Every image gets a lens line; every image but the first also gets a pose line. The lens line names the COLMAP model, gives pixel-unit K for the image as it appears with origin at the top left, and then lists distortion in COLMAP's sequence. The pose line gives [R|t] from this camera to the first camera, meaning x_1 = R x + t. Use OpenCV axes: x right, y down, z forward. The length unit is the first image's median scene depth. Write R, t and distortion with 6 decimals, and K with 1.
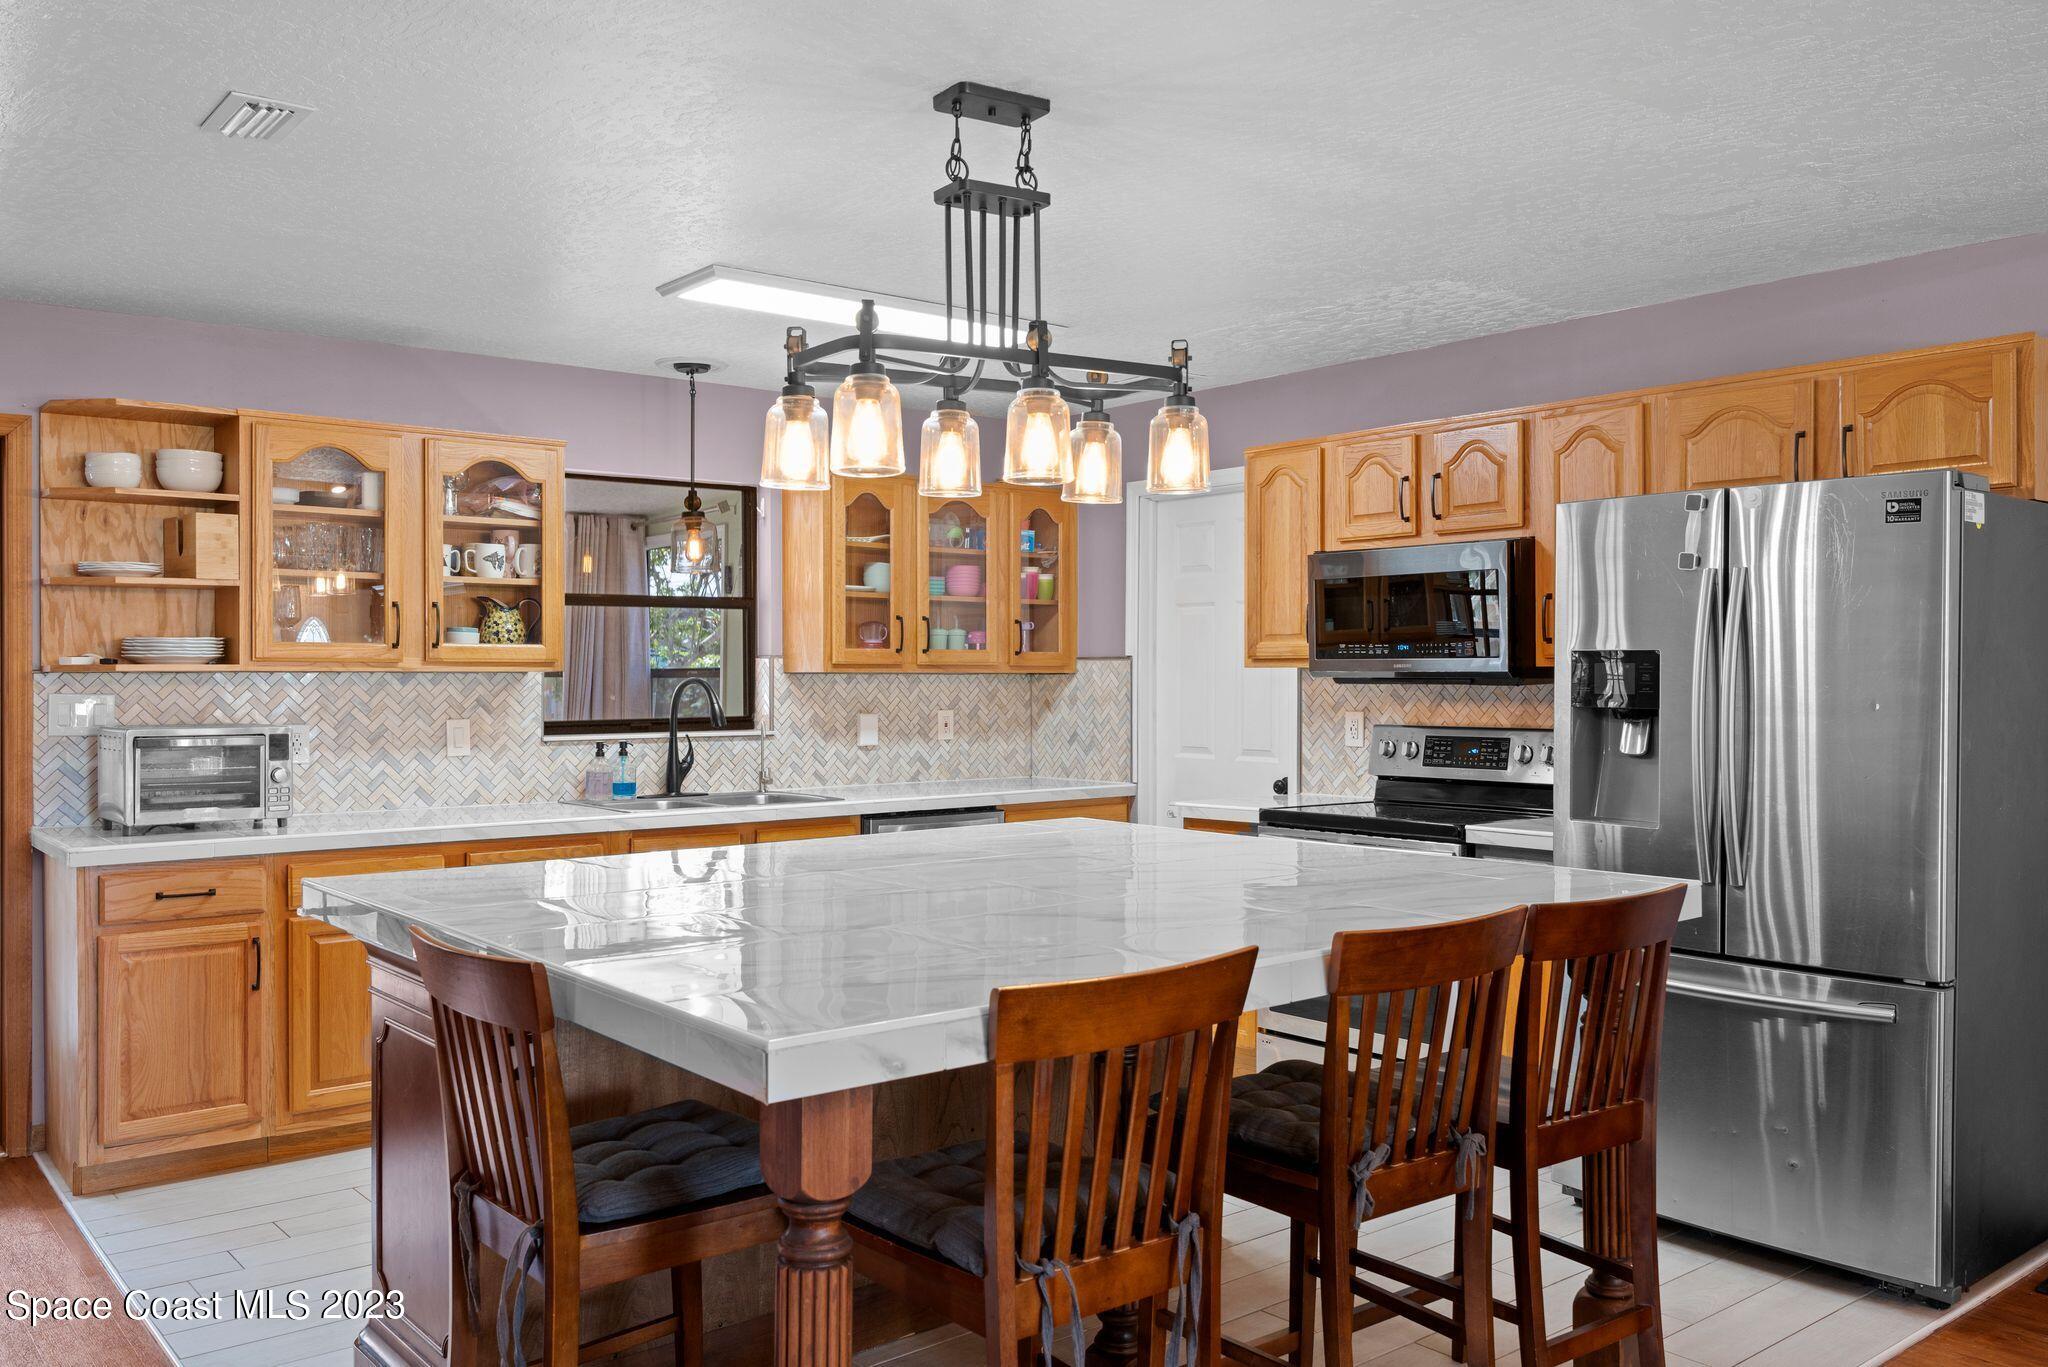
lens RADIAL K [[1611.0, 0, 1012.3], [0, 1611.0, 690.8], [0, 0, 1]] dist [0.020351, -0.026847]
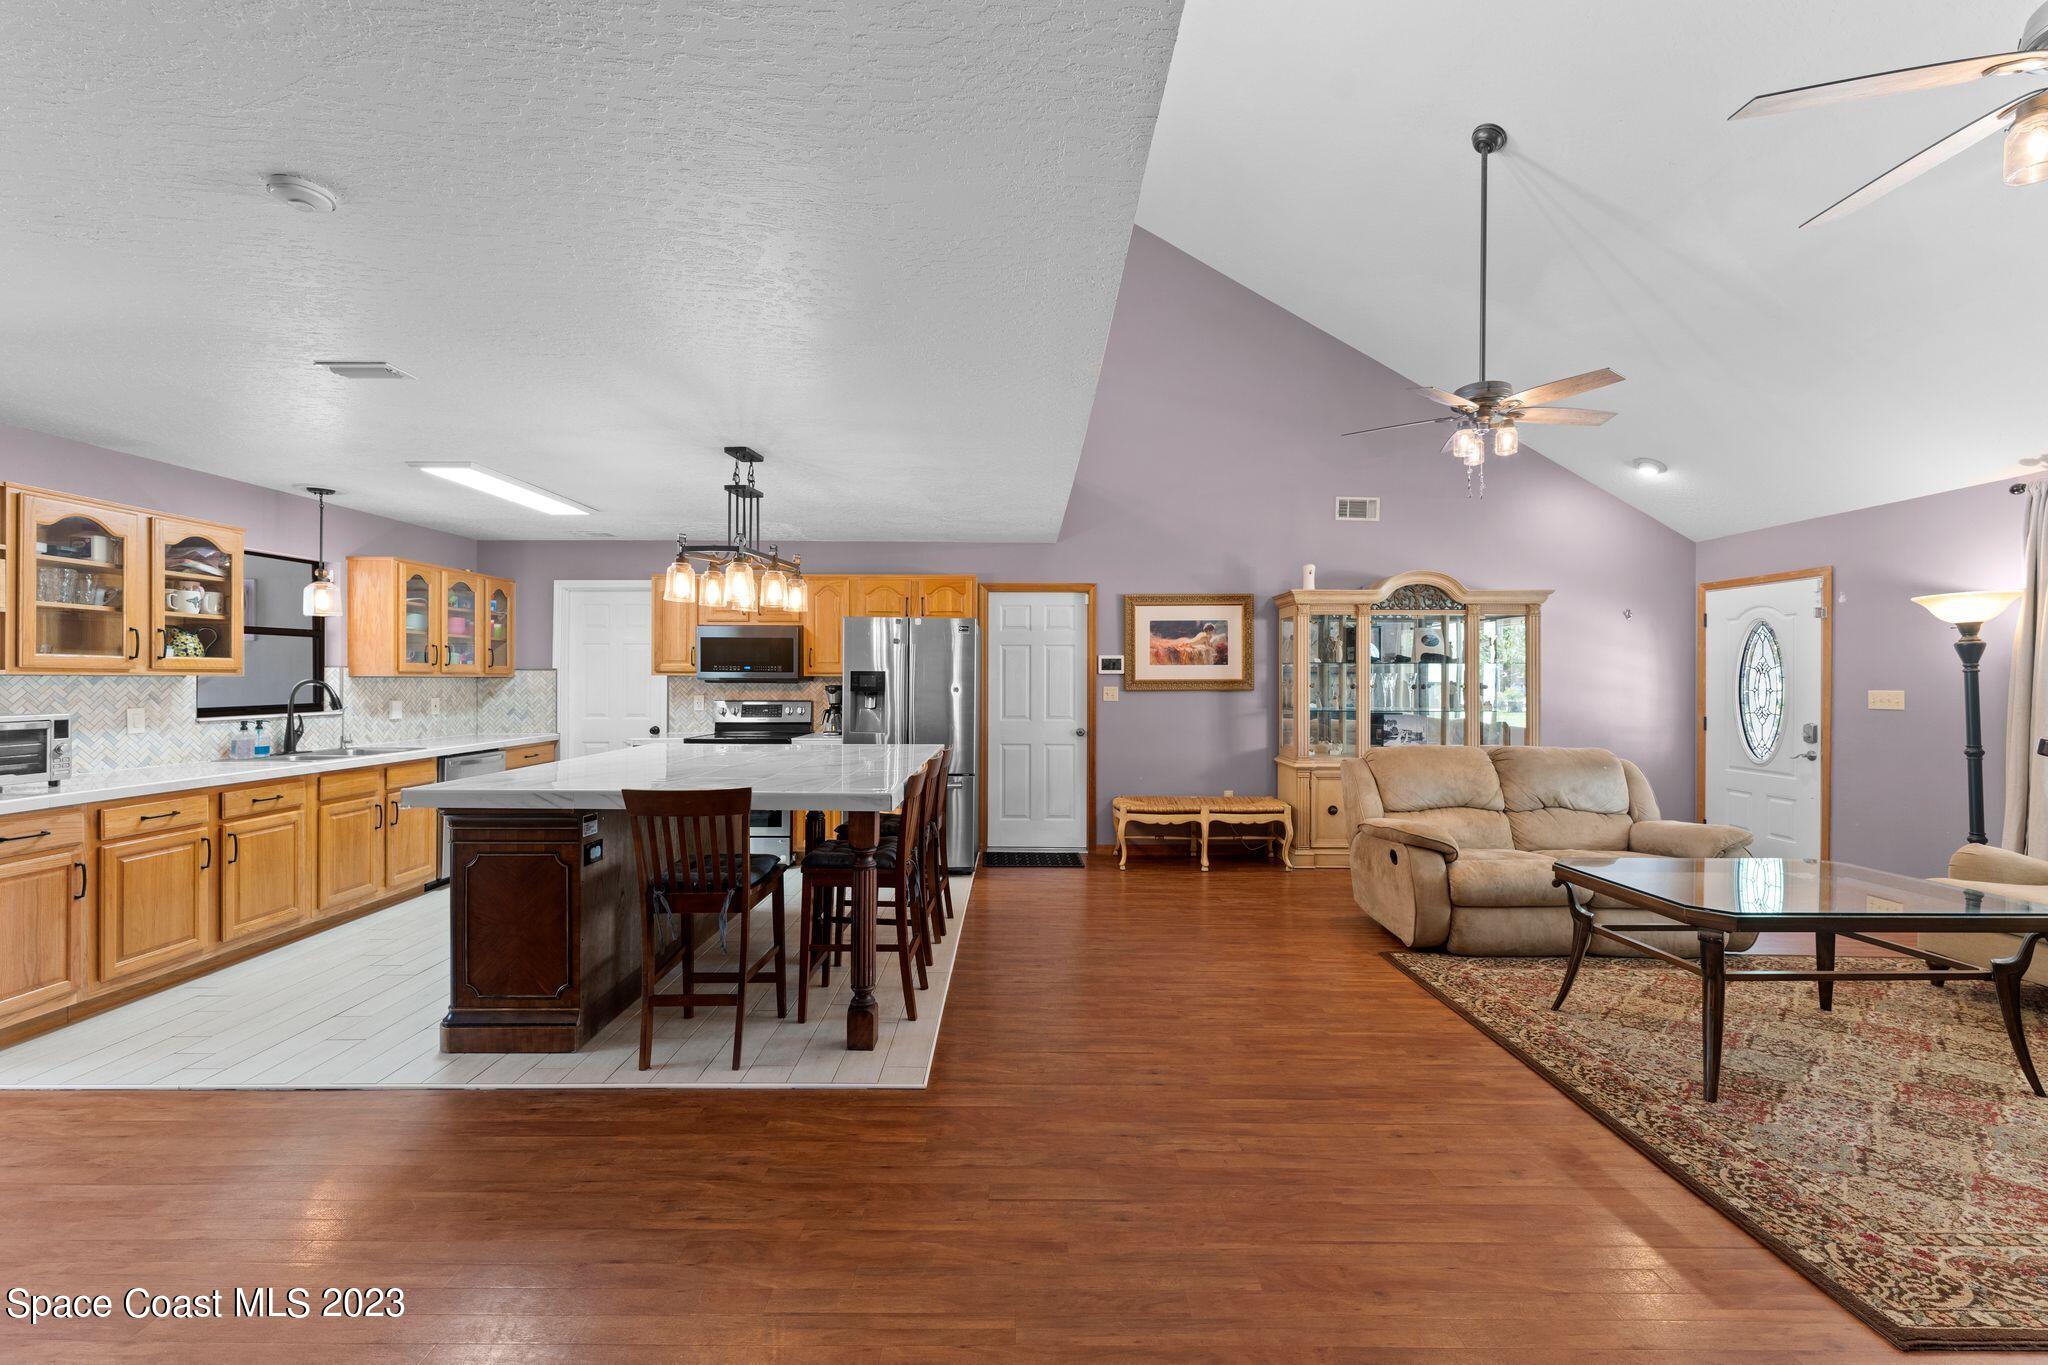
lens RADIAL K [[824.1, 0, 1014.6], [0, 824.1, 681.0], [0, 0, 1]] dist [0.002580, 0.000228]
pose [[0.639087, 0.000400, 0.769134, -0.424350], [0.003933, 0.999985, -0.003787, -0.000945], [-0.769124, 0.005445, 0.639076, -0.086627]]
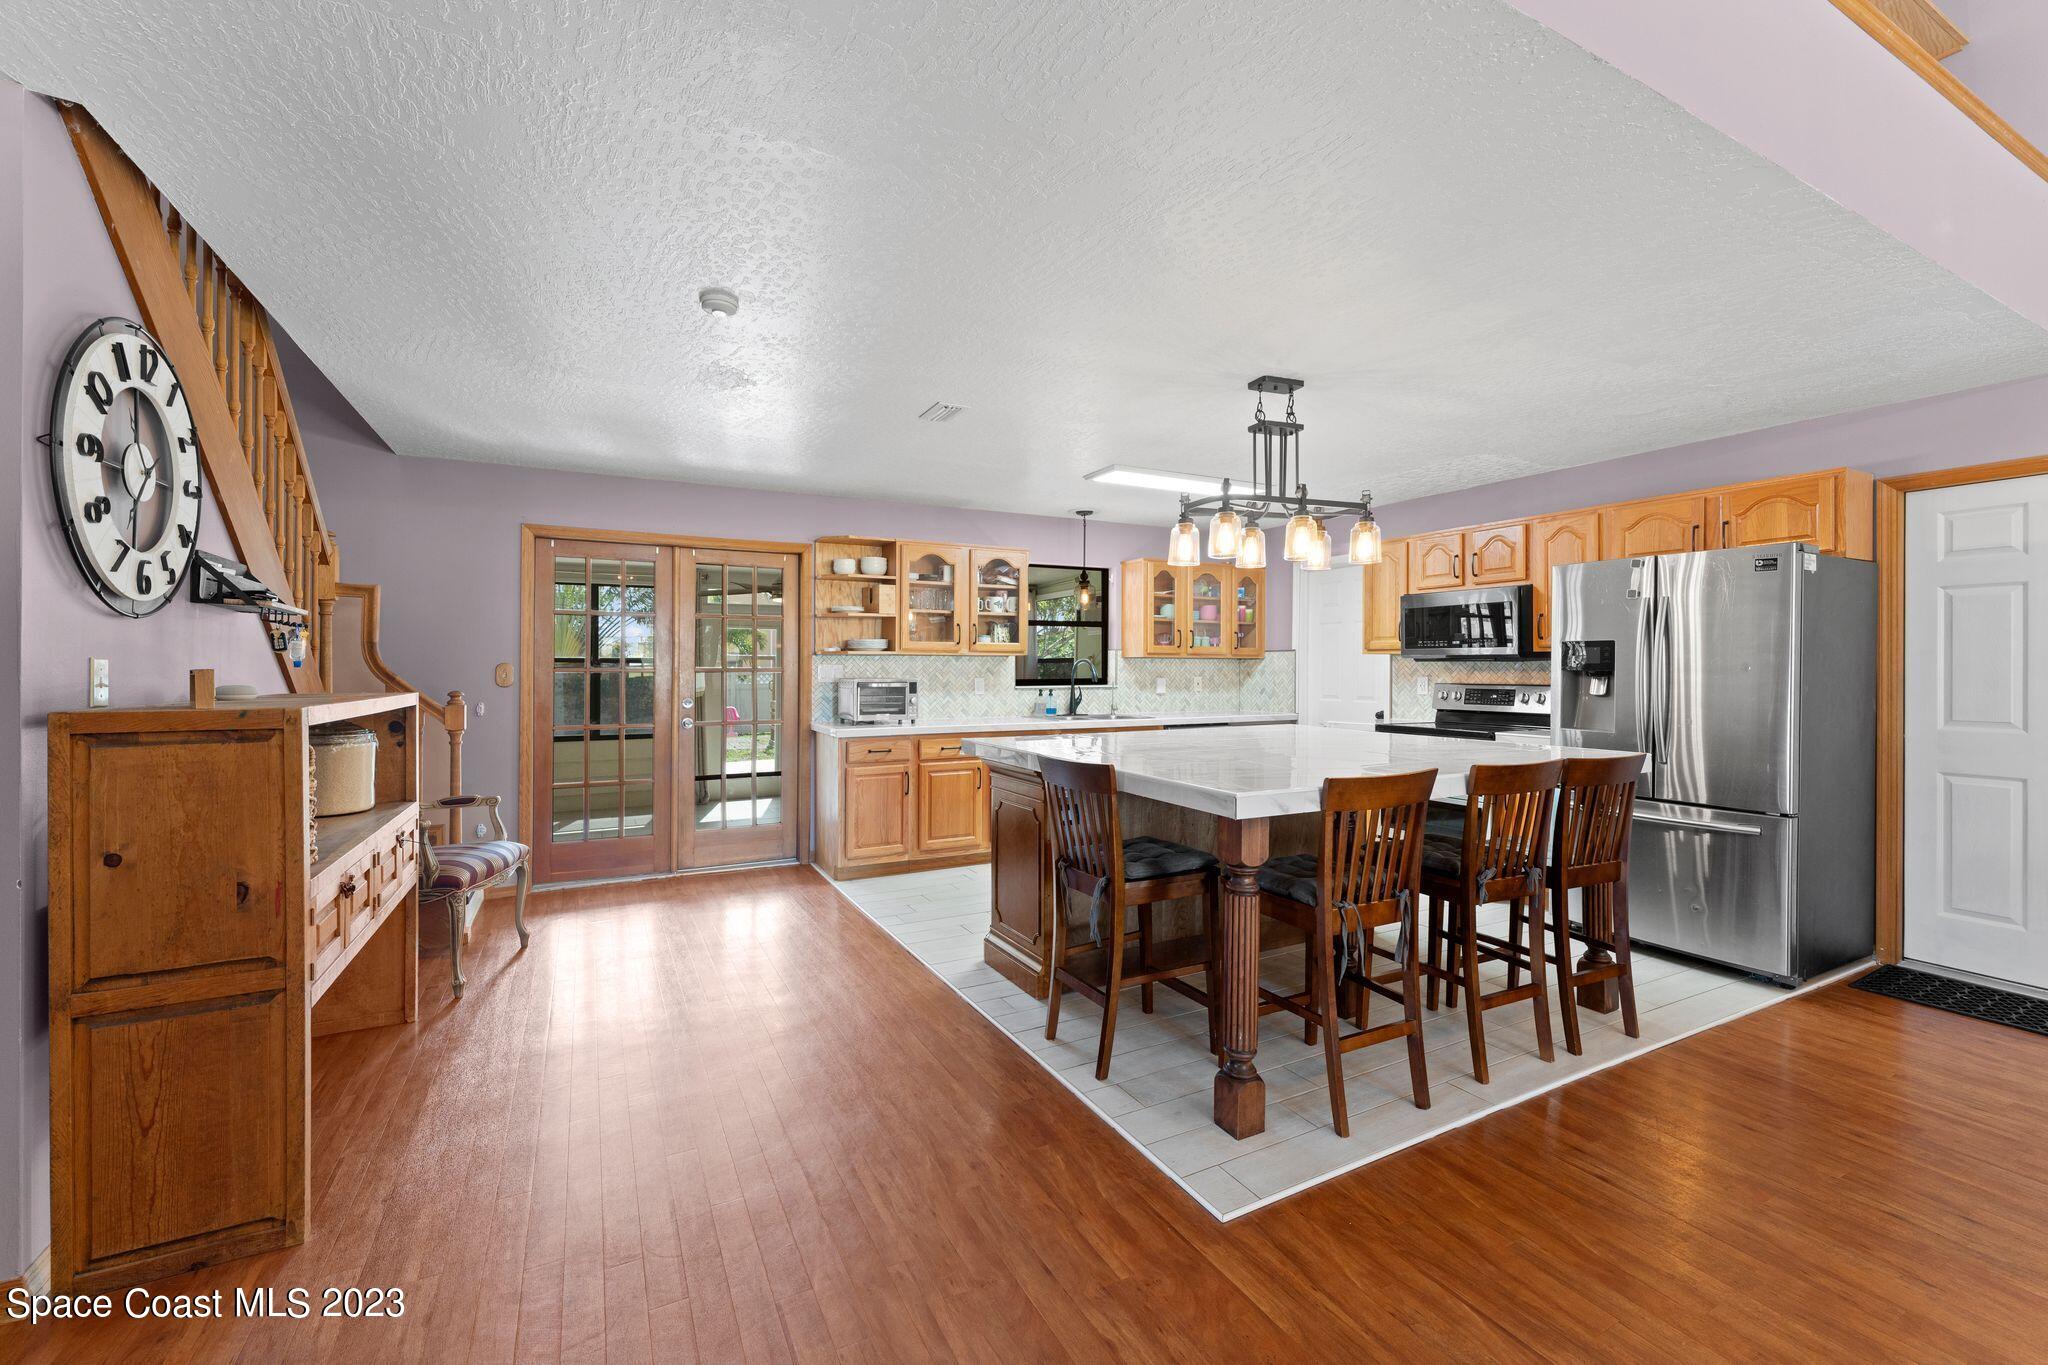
lens RADIAL K [[824.1, 0, 1009.4], [0, 824.1, 669.9], [0, 0, 1]] dist [0.002580, 0.000228]
pose [[0.978401, 0.003486, -0.206686, -0.075827], [-0.005009, 0.999964, -0.006844, 0.015125], [0.206655, 0.007732, 0.978383, -0.084575]]
